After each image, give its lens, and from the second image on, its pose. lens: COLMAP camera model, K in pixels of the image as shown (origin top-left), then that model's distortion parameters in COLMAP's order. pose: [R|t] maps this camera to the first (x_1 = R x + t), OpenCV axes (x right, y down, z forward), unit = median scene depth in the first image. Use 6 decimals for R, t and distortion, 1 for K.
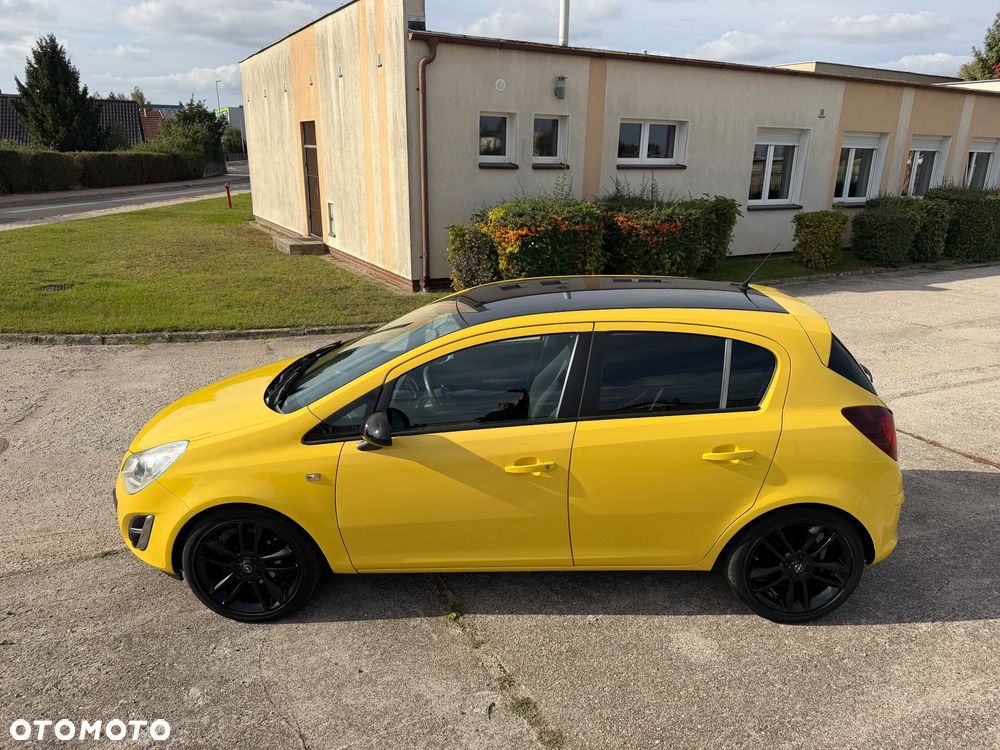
lens RADIAL K [[706.4, 0, 501.3], [0, 706.4, 376.1], [0, 0, 1]] dist [0.028242, -0.038519]
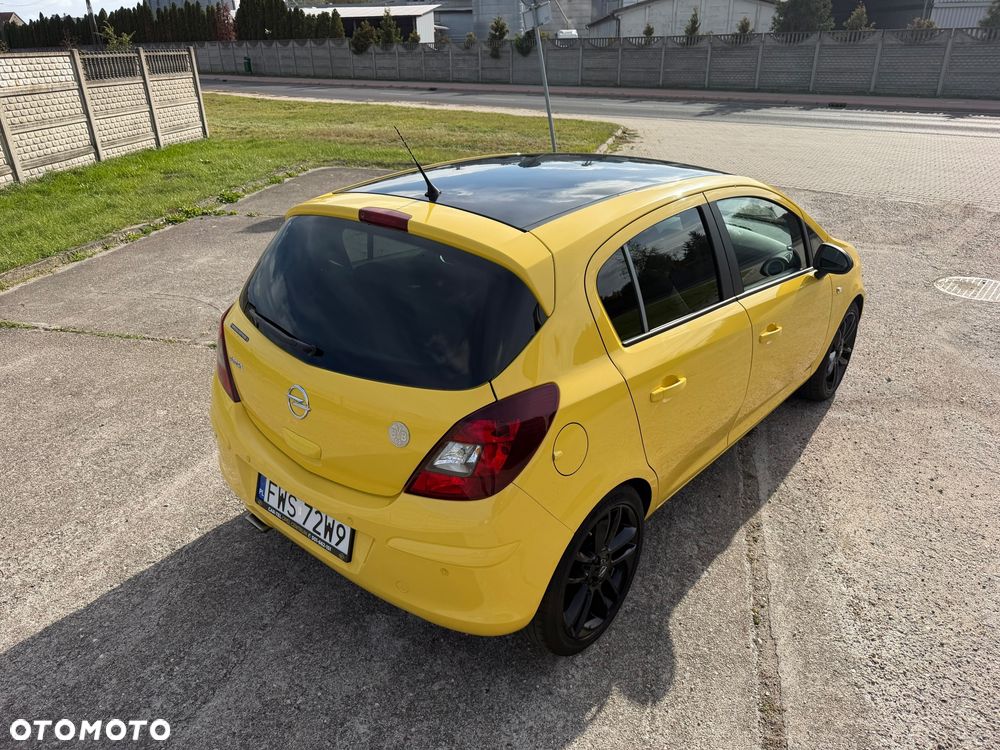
lens RADIAL K [[706.4, 0, 496.7], [0, 706.4, 374.3], [0, 0, 1]] dist [0.028242, -0.038519]
pose [[-0.644733, 0.318868, -0.694724, 0.292561], [-0.216165, 0.795689, 0.565819, -0.134199], [0.733206, 0.514978, -0.444079, 0.508934]]
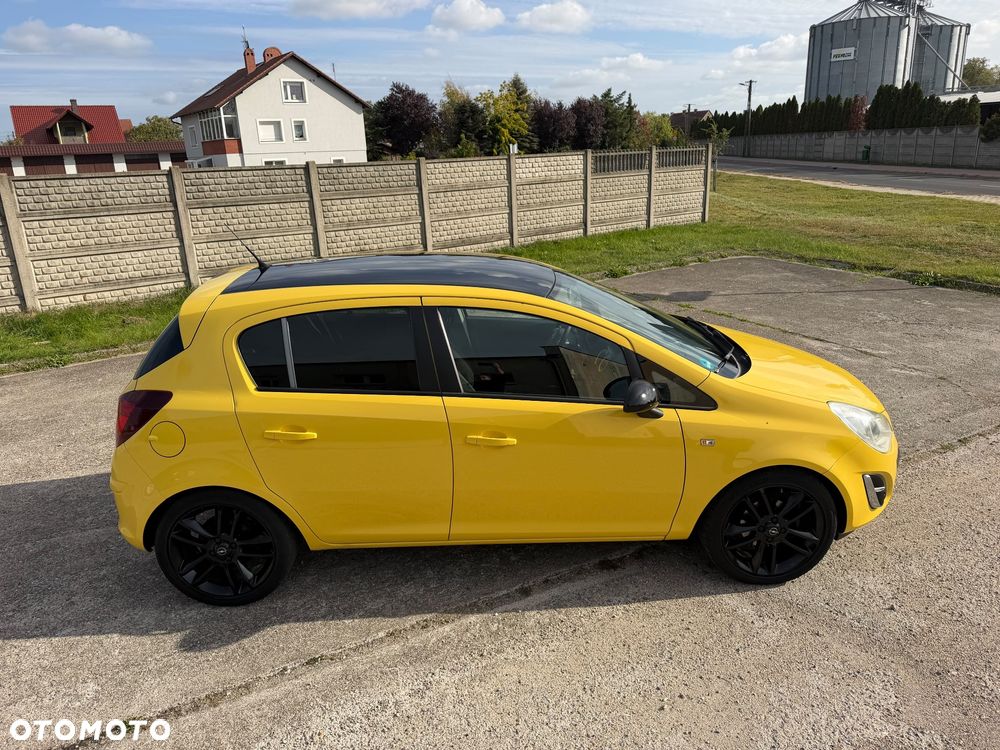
lens RADIAL K [[706.4, 0, 503.6], [0, 706.4, 365.9], [0, 0, 1]] dist [0.028242, -0.038519]
pose [[-0.998552, 0.035940, -0.040039, 0.019159], [0.007652, 0.831473, 0.555513, -0.198890], [0.053256, 0.554402, -0.830543, 0.683370]]
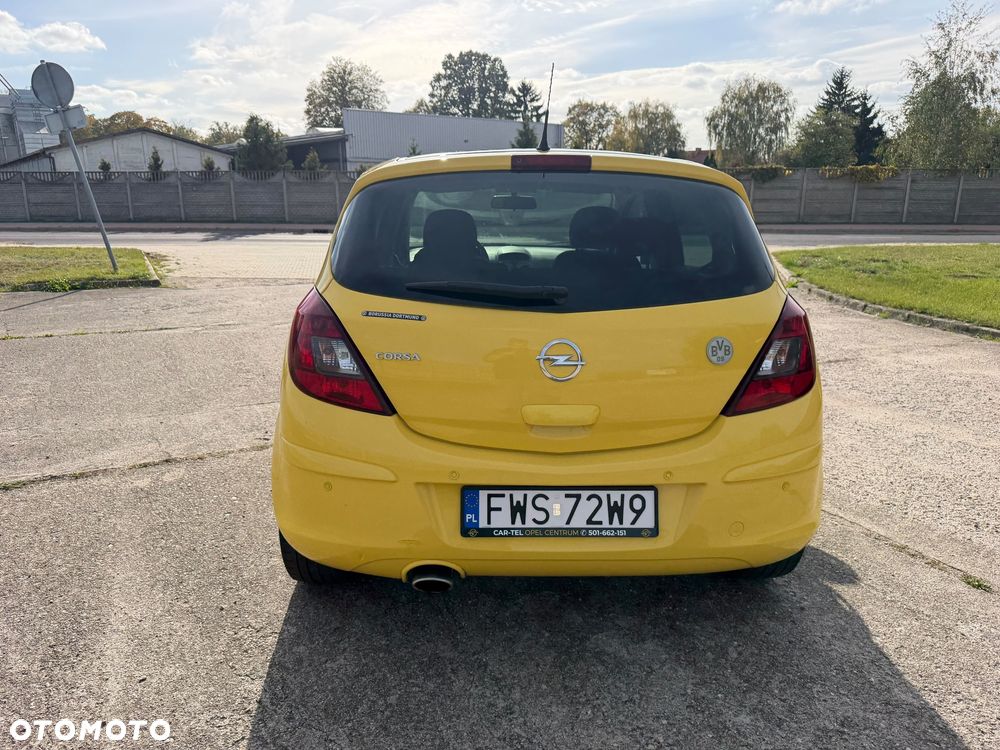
lens RADIAL K [[706.4, 0, 487.0], [0, 706.4, 360.9], [0, 0, 1]] dist [0.028242, -0.038519]
pose [[0.024218, 0.219140, -0.975393, 0.356217], [-0.292958, 0.934401, 0.202657, -0.022193], [0.955819, 0.280841, 0.086828, 0.339192]]
